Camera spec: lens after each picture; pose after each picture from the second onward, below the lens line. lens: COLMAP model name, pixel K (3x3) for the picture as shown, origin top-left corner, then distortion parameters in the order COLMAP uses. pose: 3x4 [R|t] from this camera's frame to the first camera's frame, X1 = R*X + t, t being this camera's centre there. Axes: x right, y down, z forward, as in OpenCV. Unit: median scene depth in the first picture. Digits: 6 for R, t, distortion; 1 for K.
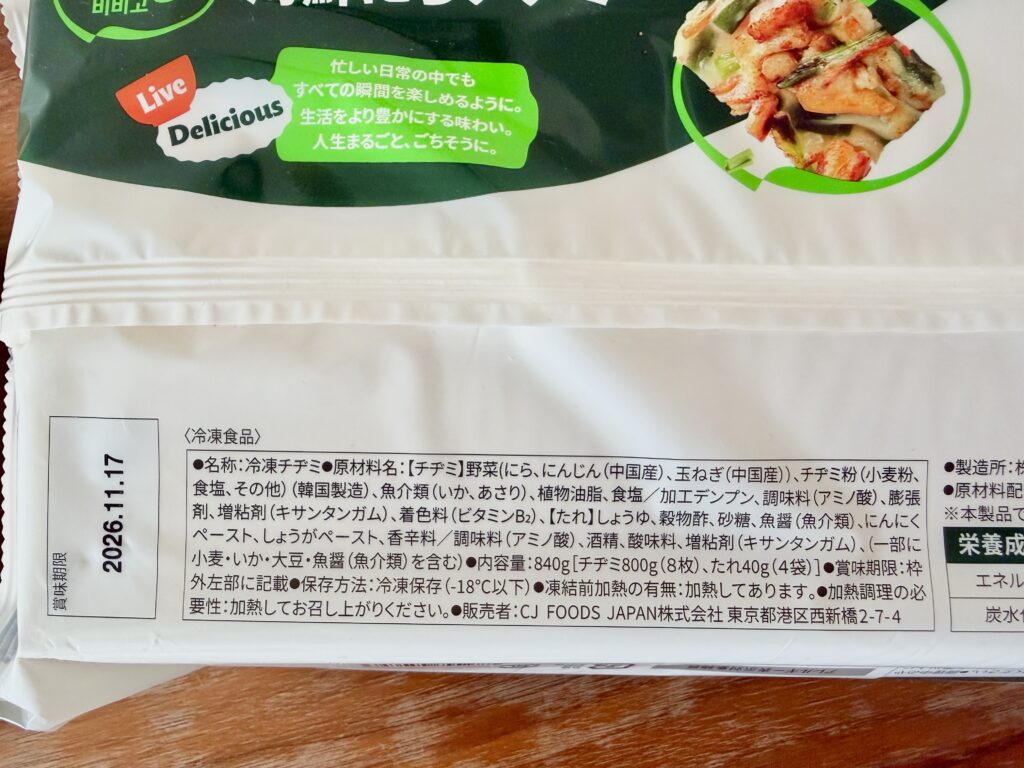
lens RADIAL K [[778.7, 0, 512.0], [0, 778.7, 384.0], [0, 0, 1]] dist [0.006082, 0.002589]
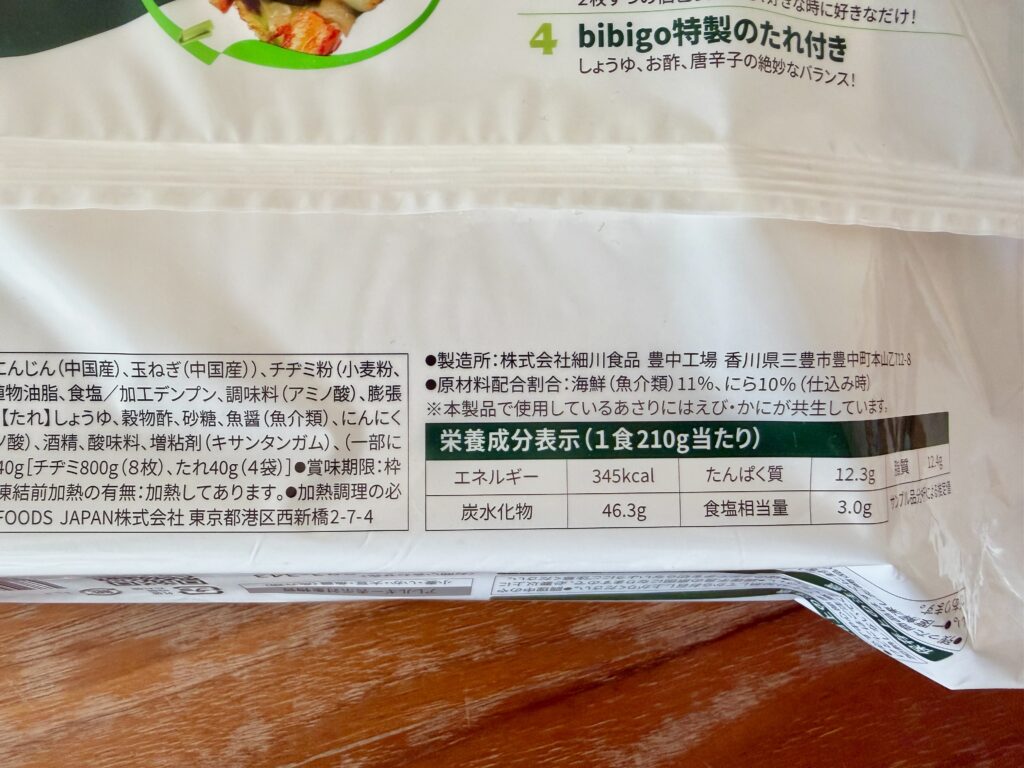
lens RADIAL K [[778.7, 0, 512.0], [0, 778.7, 384.0], [0, 0, 1]] dist [0.006082, 0.002589]
pose [[0.999656, -0.011753, 0.023459, 0.637816], [0.011040, 0.999480, 0.030301, 0.107585], [-0.023803, -0.030031, 0.999265, 0.048196]]
